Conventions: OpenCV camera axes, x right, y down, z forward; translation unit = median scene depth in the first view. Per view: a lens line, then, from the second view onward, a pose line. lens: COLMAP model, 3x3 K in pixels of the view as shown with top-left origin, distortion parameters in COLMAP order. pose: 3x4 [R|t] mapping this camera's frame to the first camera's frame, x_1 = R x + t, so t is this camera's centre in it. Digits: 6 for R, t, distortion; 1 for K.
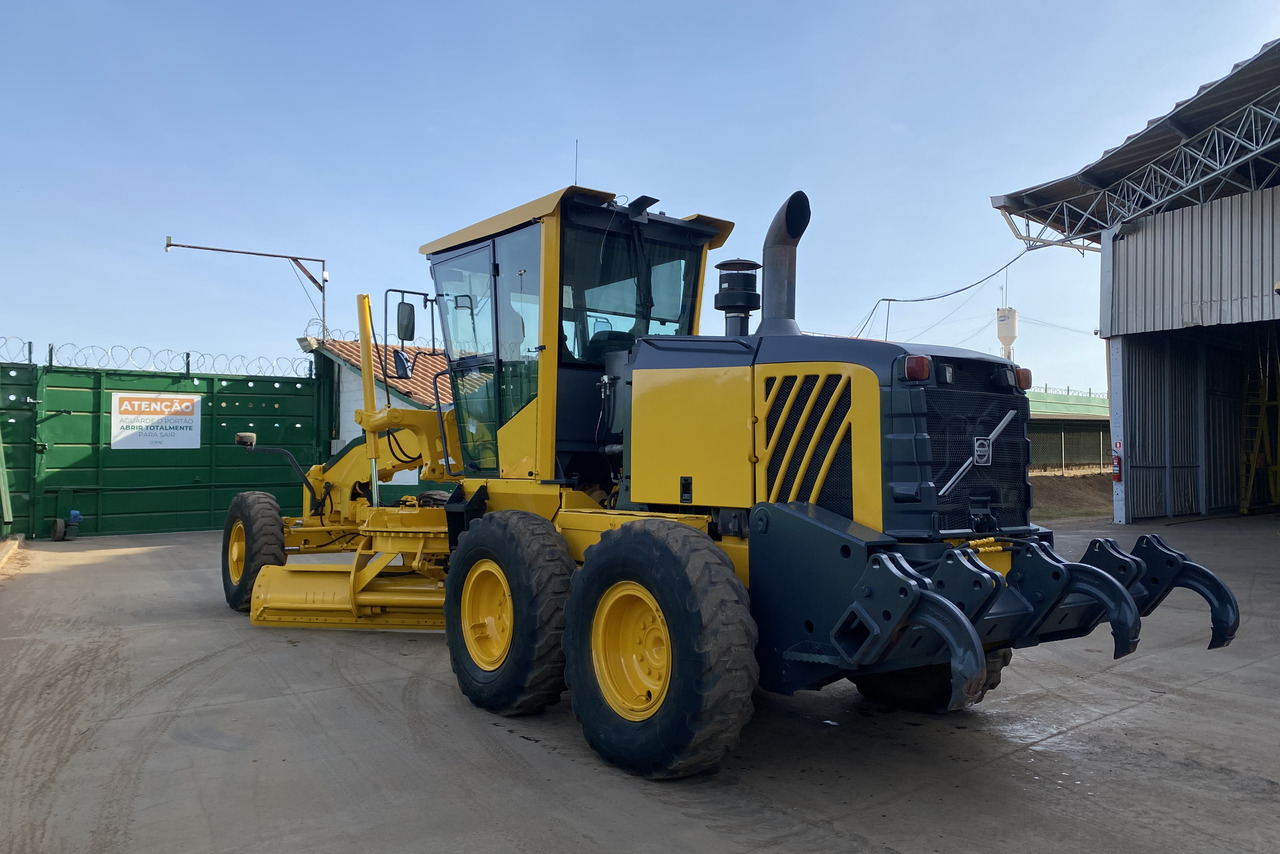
lens RADIAL K [[963.1, 0, 642.4], [0, 963.1, 433.4], [0, 0, 1]] dist [0.046257, 0.001455]
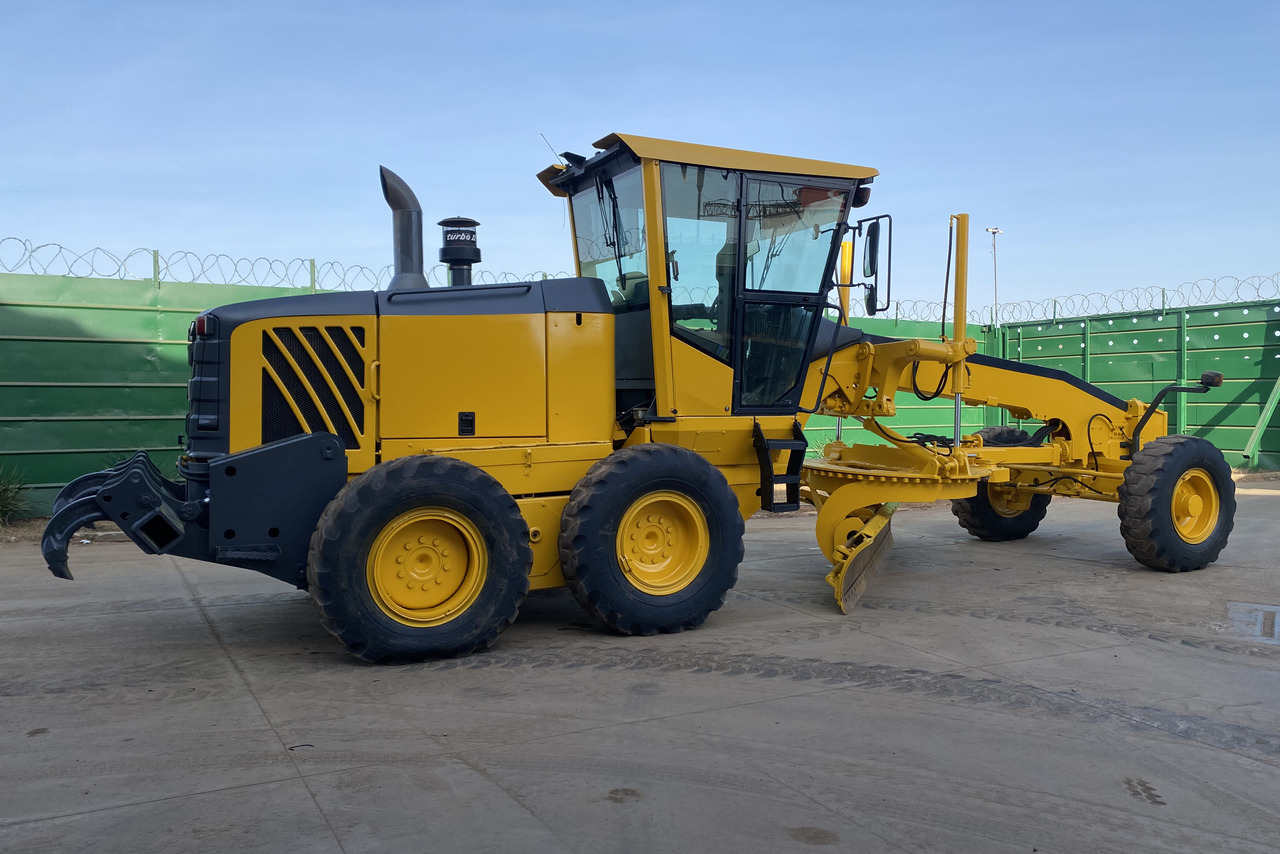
lens RADIAL K [[963.1, 0, 641.5], [0, 963.1, 422.6], [0, 0, 1]] dist [0.046257, 0.001455]
pose [[-0.170330, 0.031022, -0.984899, 1.382128], [0.004472, 0.999518, 0.030709, 0.033763], [0.985377, 0.000826, -0.170387, 1.649398]]
